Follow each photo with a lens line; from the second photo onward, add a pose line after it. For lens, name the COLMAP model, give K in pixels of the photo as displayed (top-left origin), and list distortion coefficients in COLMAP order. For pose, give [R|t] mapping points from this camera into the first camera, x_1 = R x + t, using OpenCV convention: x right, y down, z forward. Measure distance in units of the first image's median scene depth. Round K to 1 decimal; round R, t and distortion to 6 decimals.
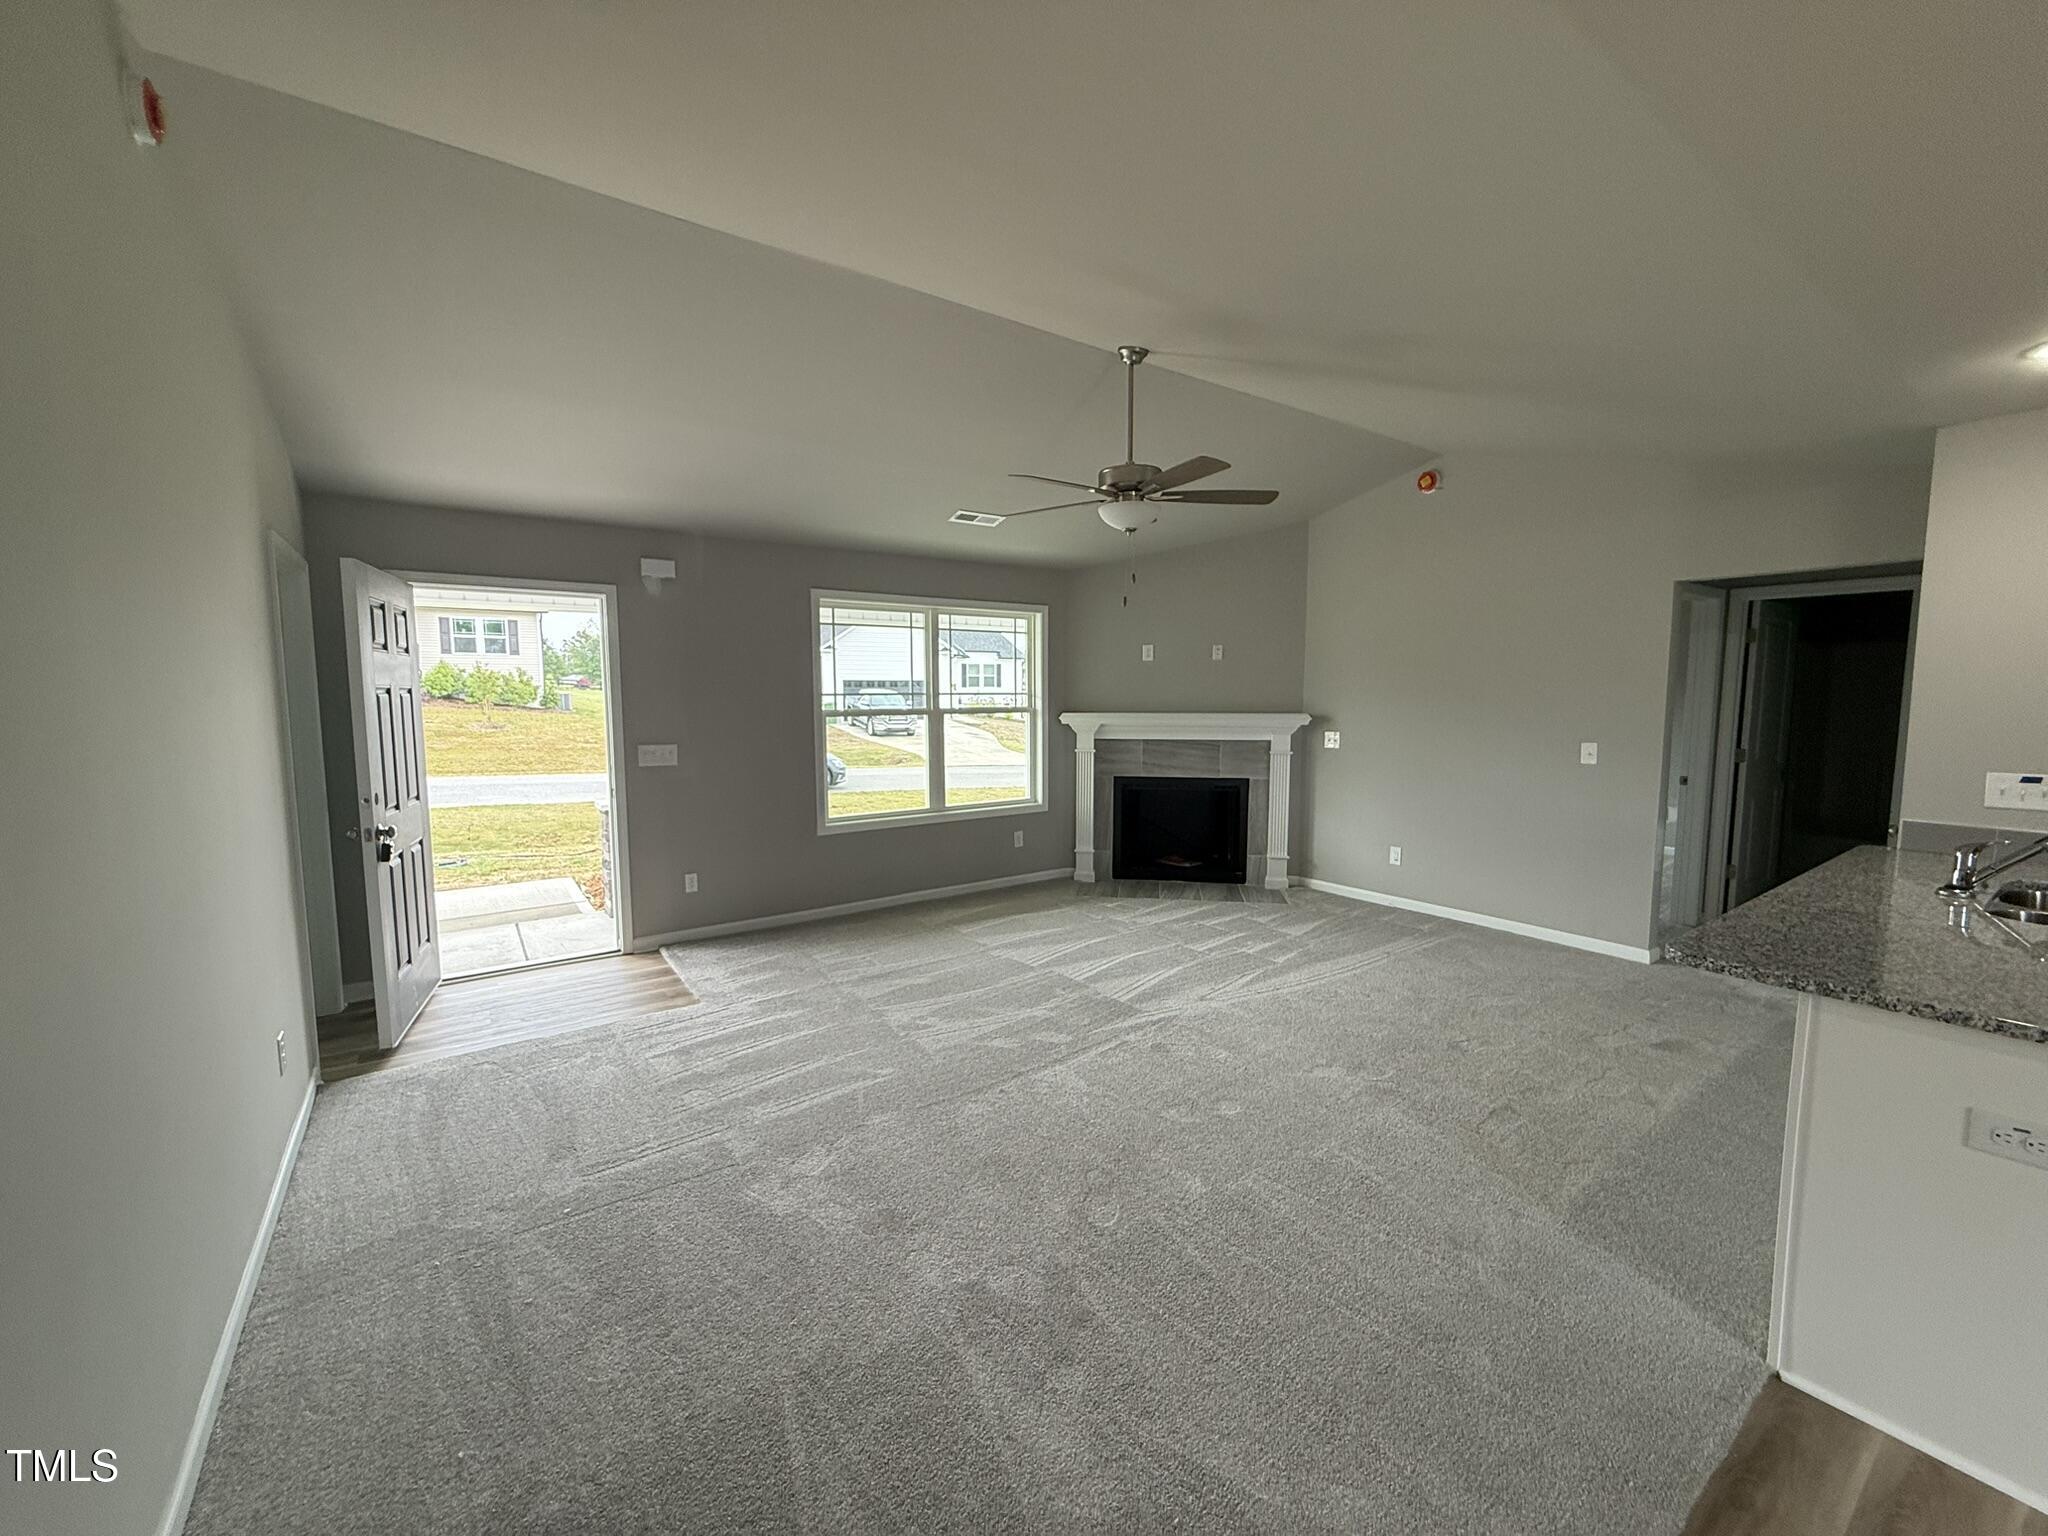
lens RADIAL K [[817.8, 0, 1024.0], [0, 817.8, 768.0], [0, 0, 1]] dist [0.000735, 0.000019]
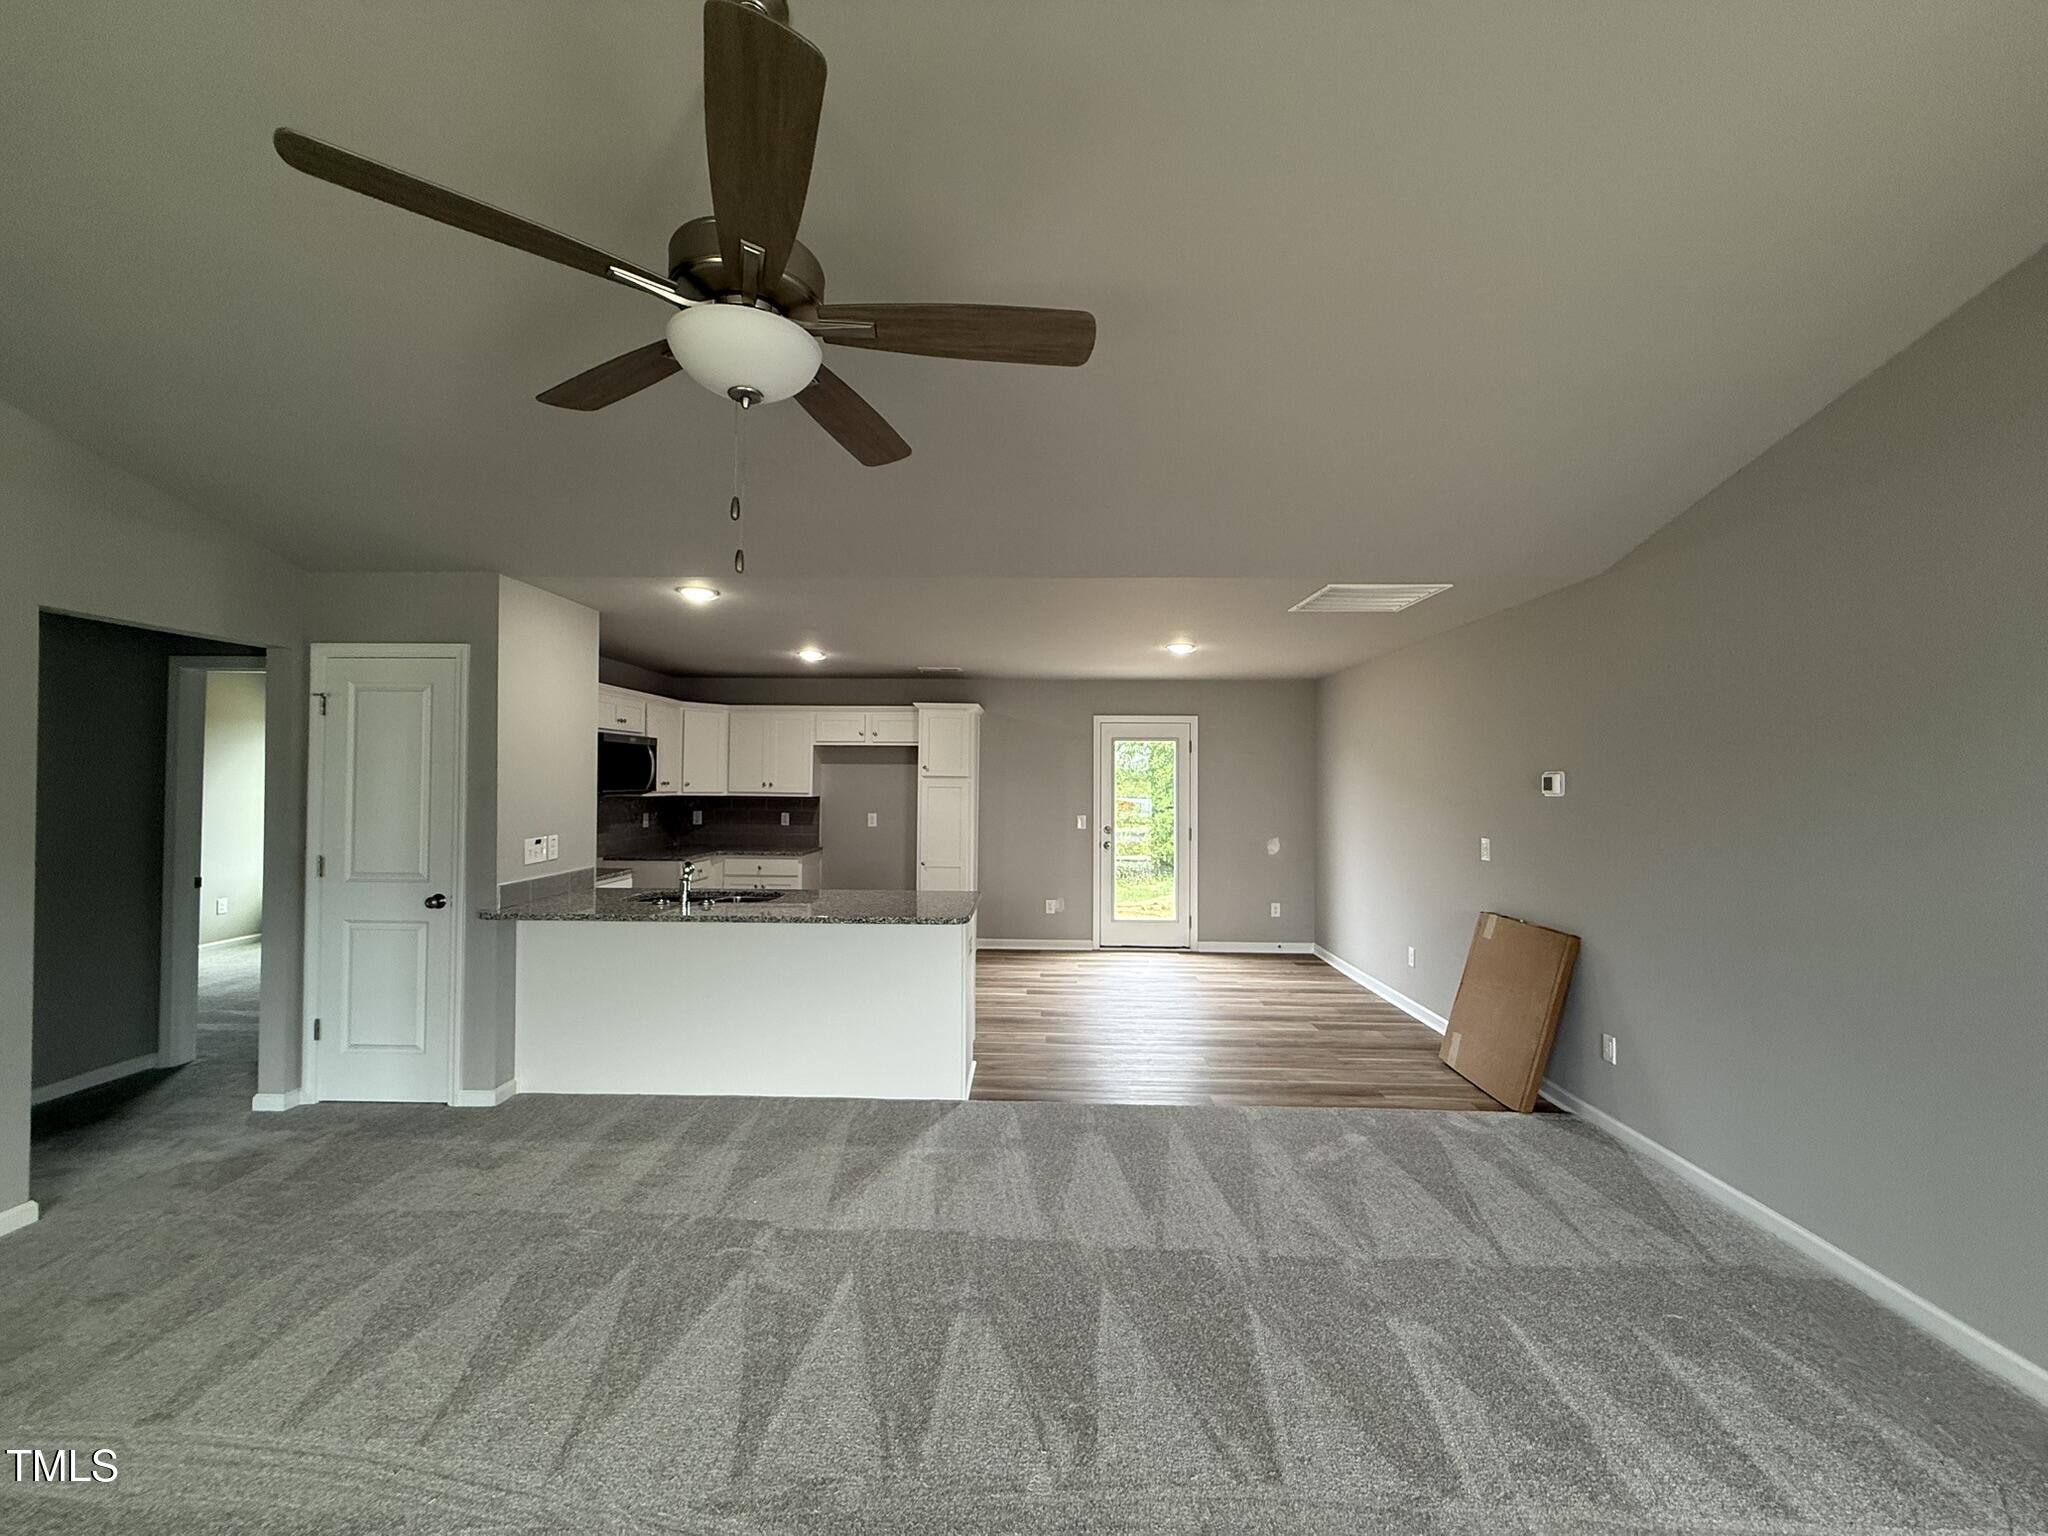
lens RADIAL K [[817.8, 0, 1024.0], [0, 817.8, 768.0], [0, 0, 1]] dist [0.000735, 0.000019]
pose [[-0.791358, 0.004827, 0.611334, -0.151584], [0.047235, 0.997462, 0.053269, -0.071136], [-0.609525, 0.071032, -0.789578, 0.759599]]
